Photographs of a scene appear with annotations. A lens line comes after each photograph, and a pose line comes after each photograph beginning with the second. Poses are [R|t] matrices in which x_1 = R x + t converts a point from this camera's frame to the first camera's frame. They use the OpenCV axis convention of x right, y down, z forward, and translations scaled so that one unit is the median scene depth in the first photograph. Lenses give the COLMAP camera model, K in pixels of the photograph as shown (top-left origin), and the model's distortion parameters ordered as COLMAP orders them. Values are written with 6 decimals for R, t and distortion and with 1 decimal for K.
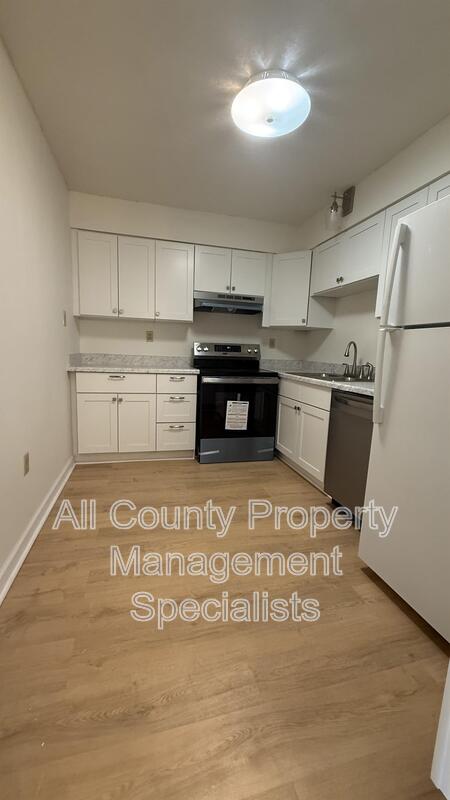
lens RADIAL K [[321.1, 0, 225.0], [0, 321.1, 400.0], [0, 0, 1]] dist [-0.000618, 0.000062]
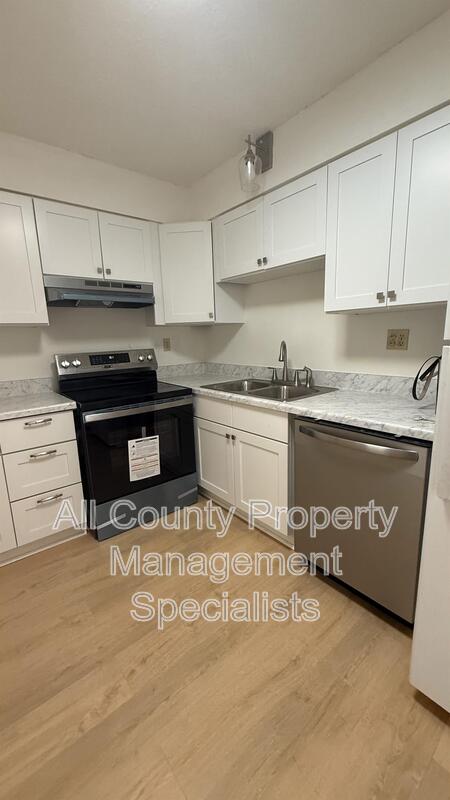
lens RADIAL K [[321.1, 0, 225.0], [0, 321.1, 400.0], [0, 0, 1]] dist [-0.000618, 0.000062]
pose [[0.908228, -0.145387, 0.392408, -0.055944], [0.128430, 0.989296, 0.069281, -0.096775], [-0.398280, -0.012526, 0.917178, 0.285149]]
